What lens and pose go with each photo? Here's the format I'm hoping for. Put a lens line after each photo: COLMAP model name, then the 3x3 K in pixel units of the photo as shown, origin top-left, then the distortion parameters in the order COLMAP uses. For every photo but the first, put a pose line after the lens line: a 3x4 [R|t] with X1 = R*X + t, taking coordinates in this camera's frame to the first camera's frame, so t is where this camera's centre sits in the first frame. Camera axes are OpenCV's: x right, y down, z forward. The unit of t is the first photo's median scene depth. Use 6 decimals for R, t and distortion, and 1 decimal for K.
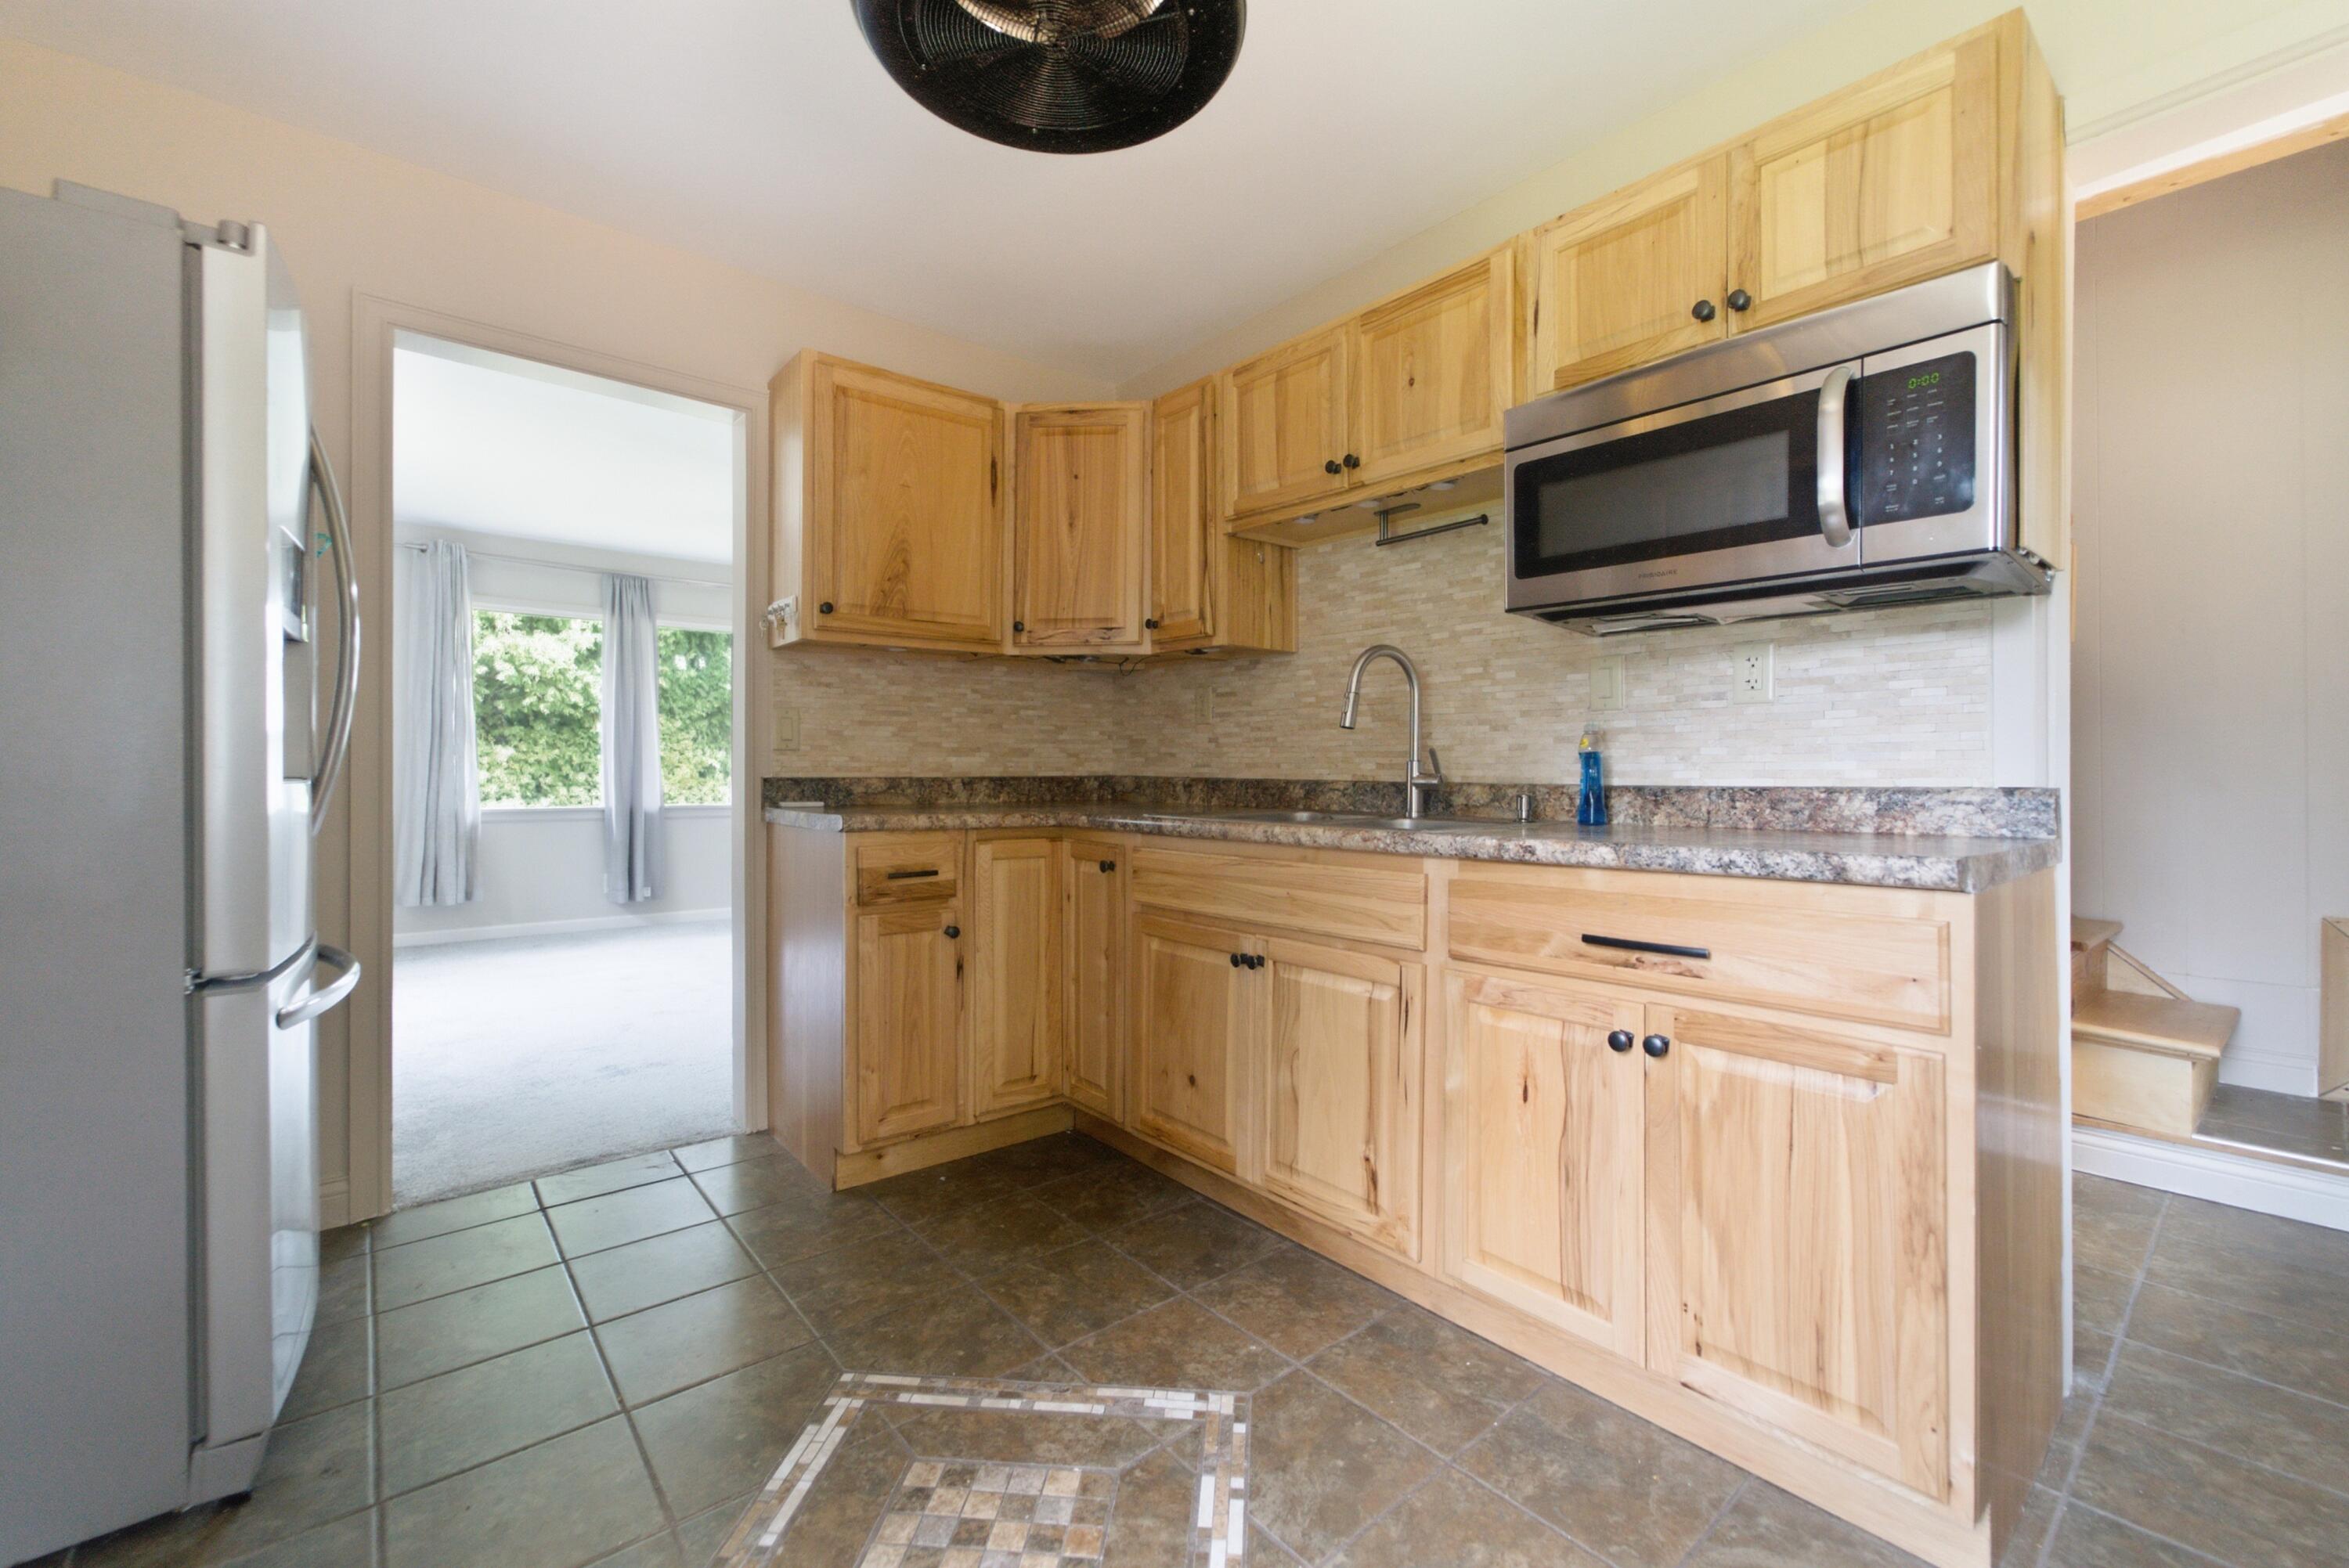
lens RADIAL K [[974.3, 0, 1190.8], [0, 974.3, 768.1], [0, 0, 1]] dist [-0.054230, 0.035730]
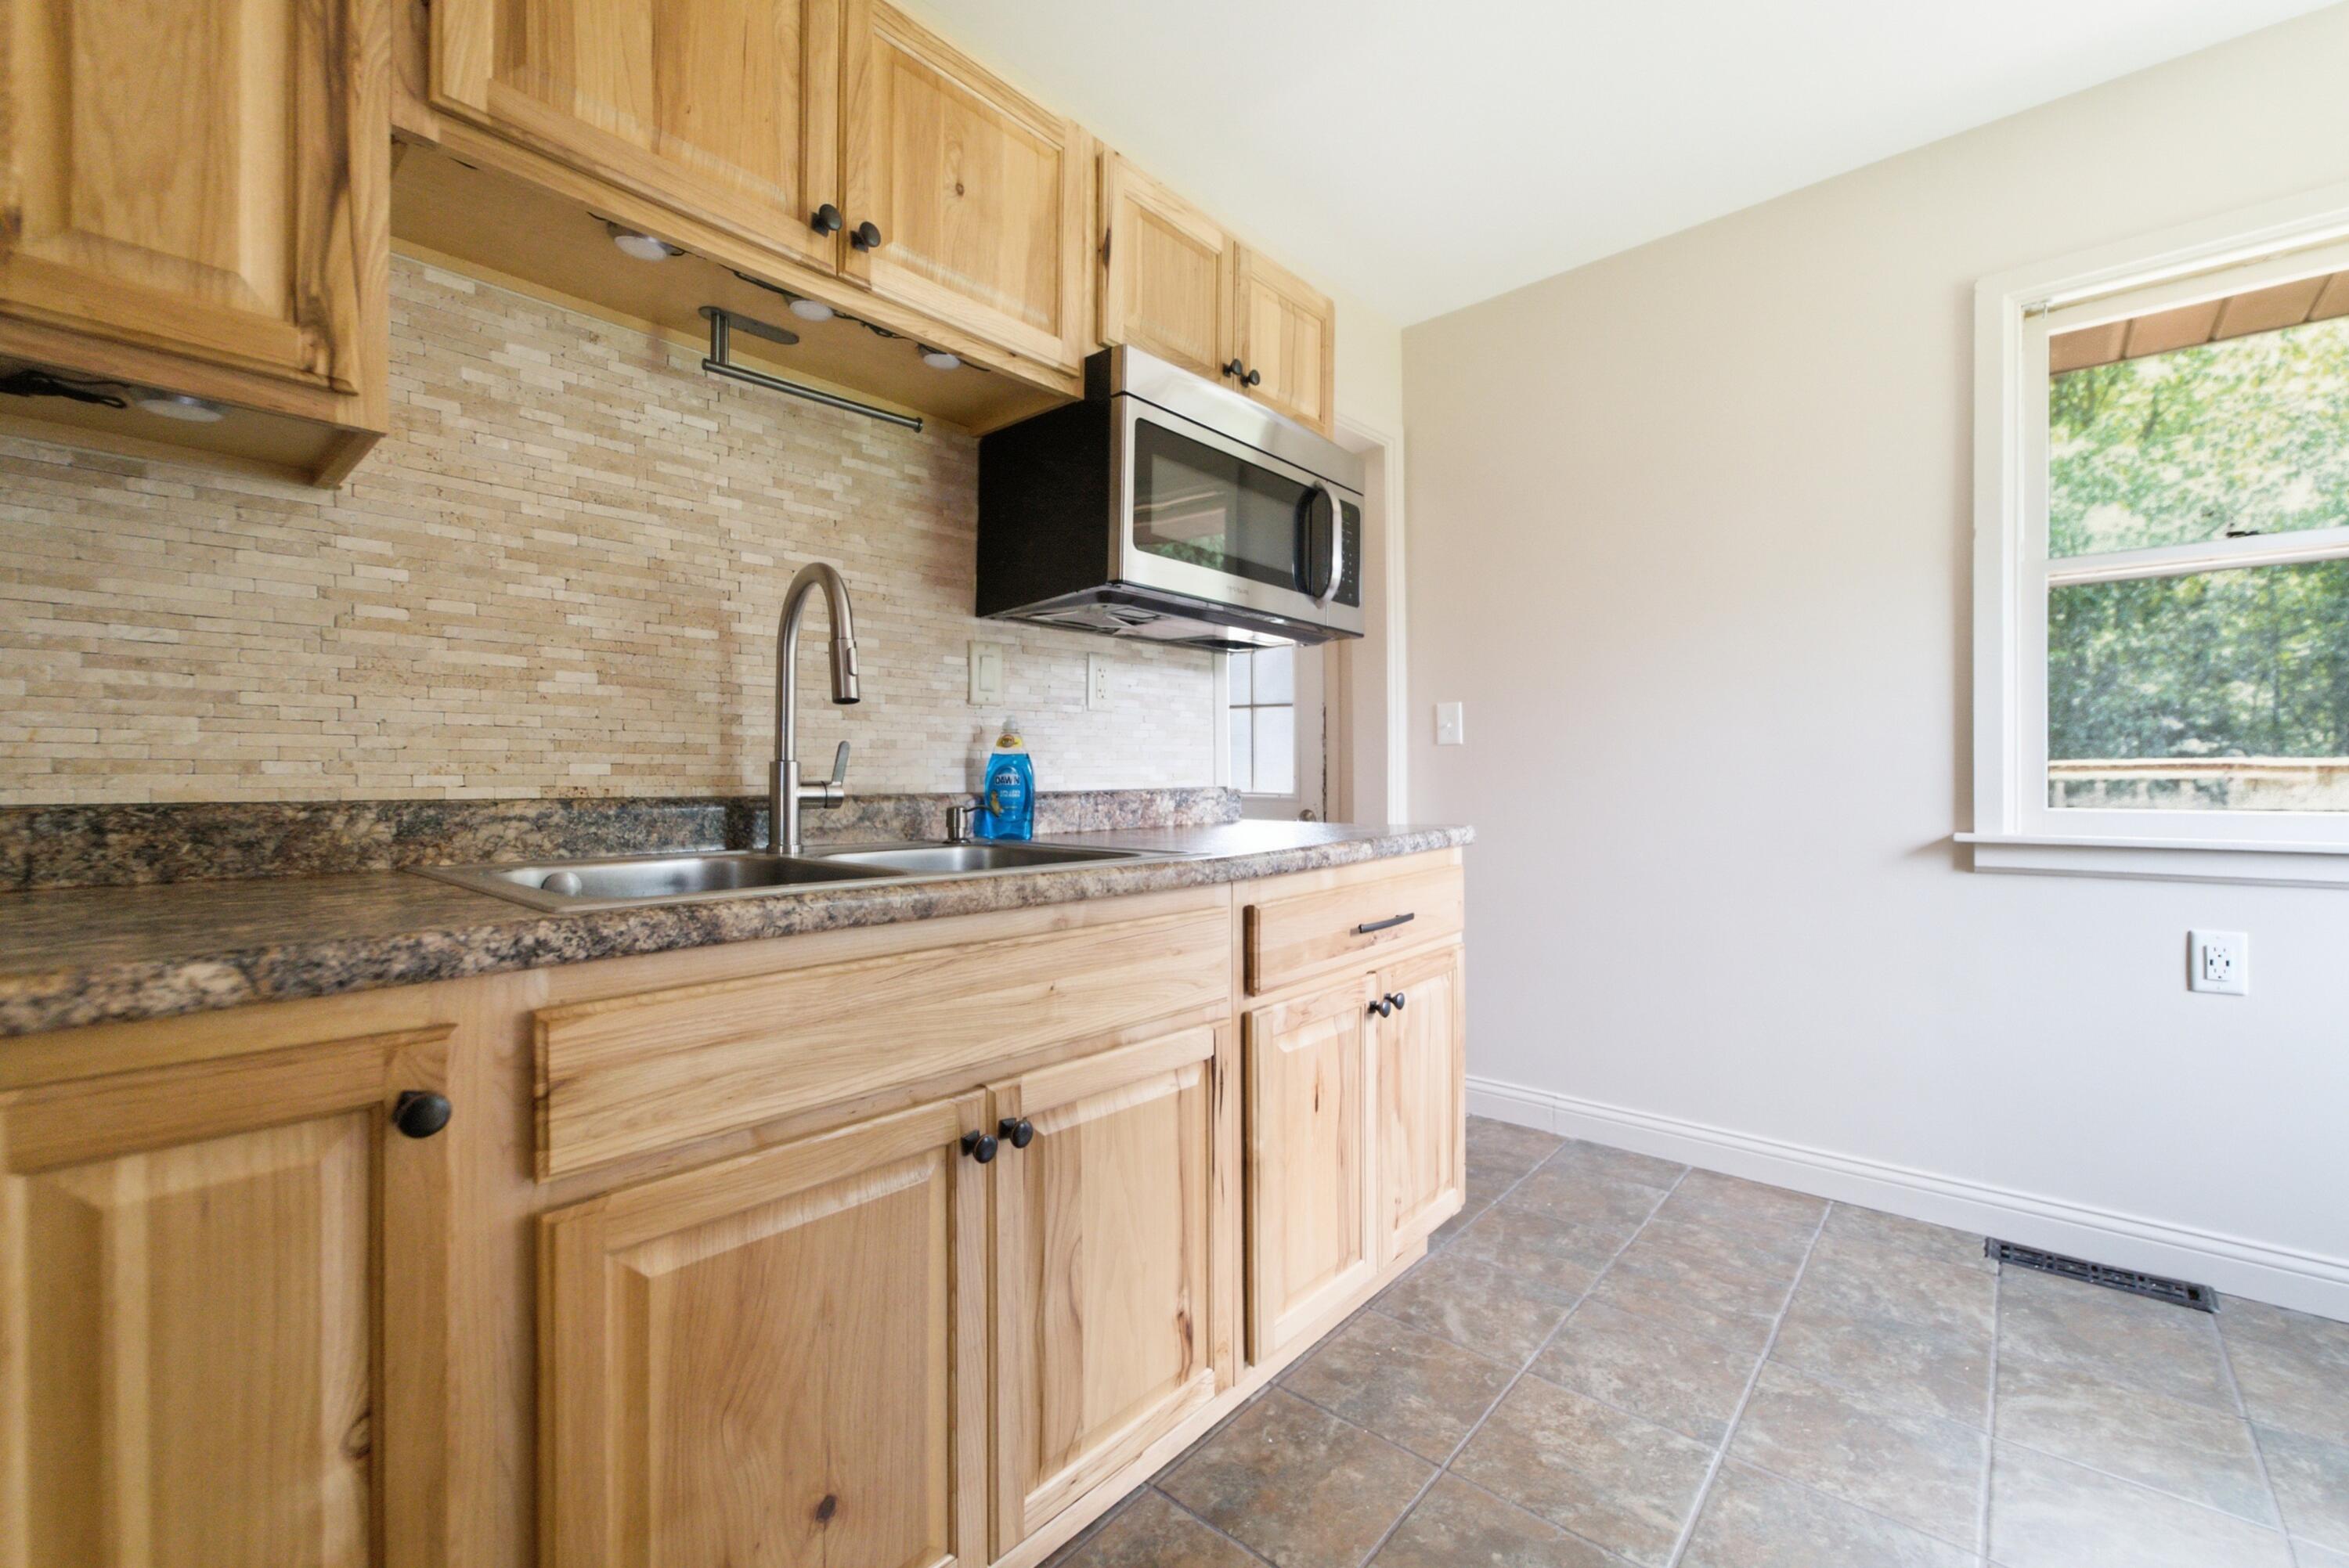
lens RADIAL K [[981.9, 0, 1174.5], [0, 981.9, 784.0], [0, 0, 1]] dist [-0.086358, 0.065640]
pose [[-0.142485, -0.003678, 0.989790, -0.385621], [0.006628, 0.999967, 0.004670, 0.006002], [-0.989775, 0.007226, -0.142455, 0.815491]]
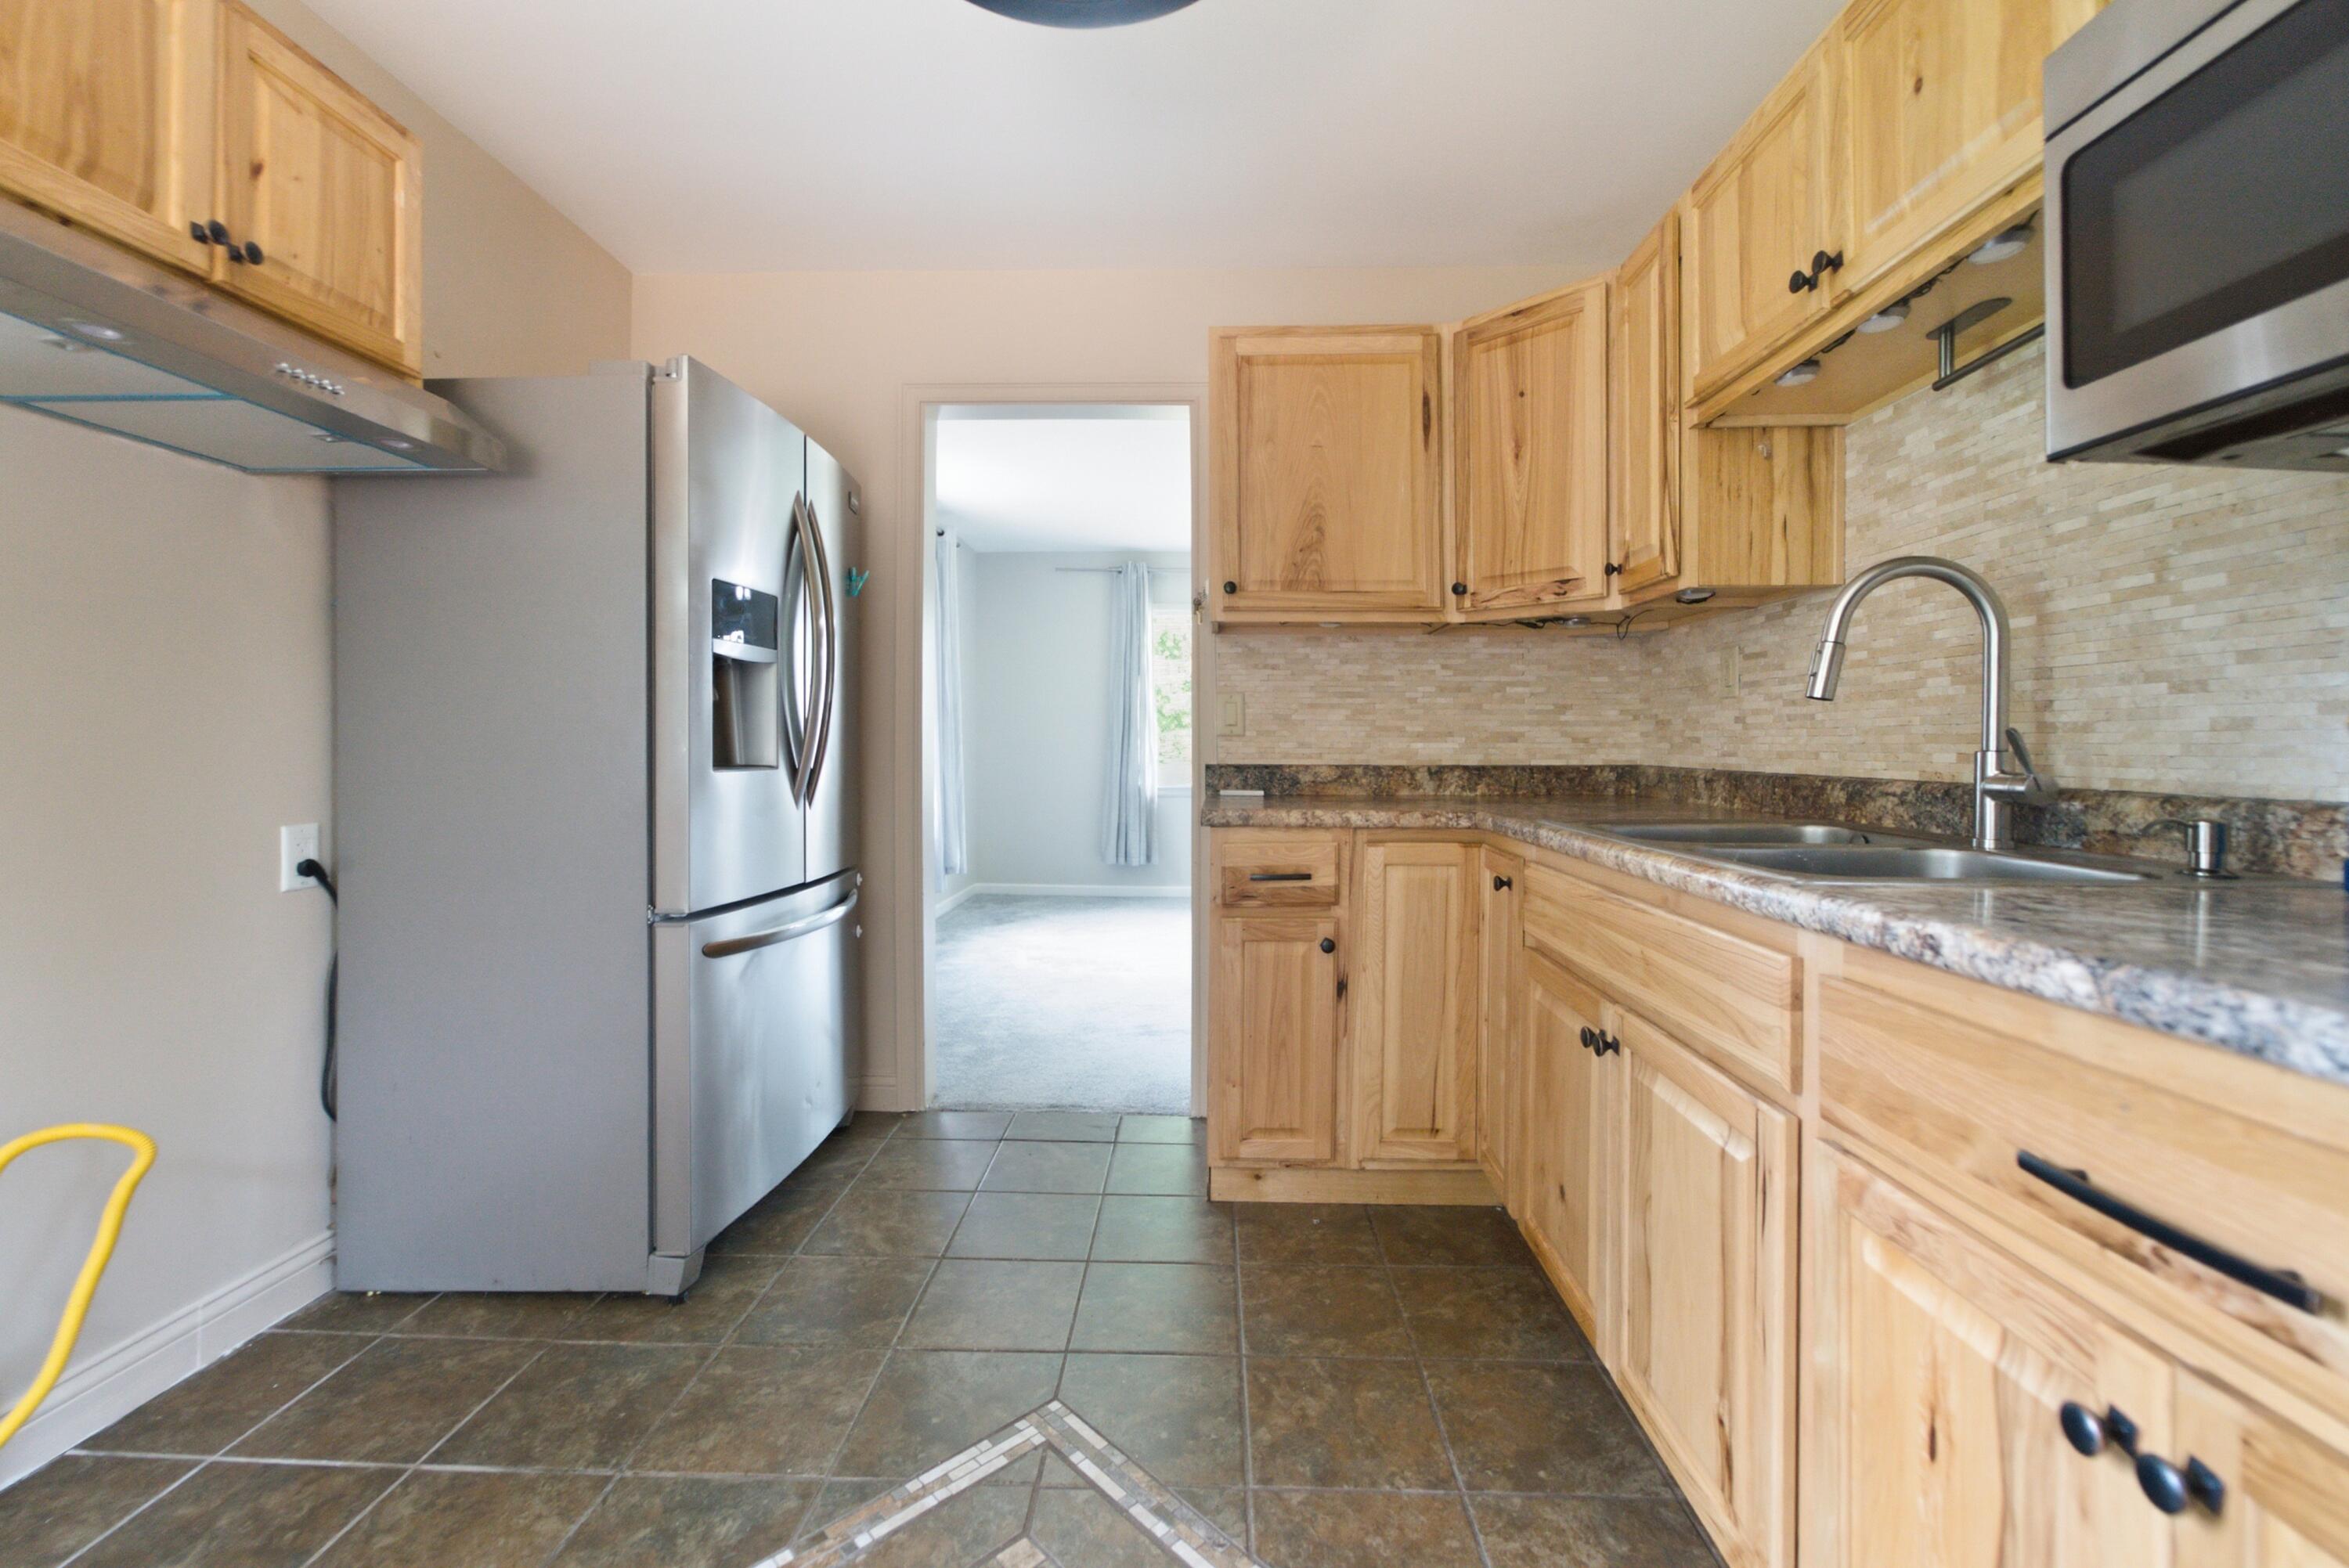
lens RADIAL K [[988.1, 0, 1183.4], [0, 988.1, 747.2], [0, 0, 1]] dist [-0.023894, 0.008381]
pose [[0.741838, -0.000820, -0.670579, 0.250492], [-0.000051, 0.999999, -0.001280, -0.008122], [0.670579, 0.000984, 0.741837, 0.241689]]
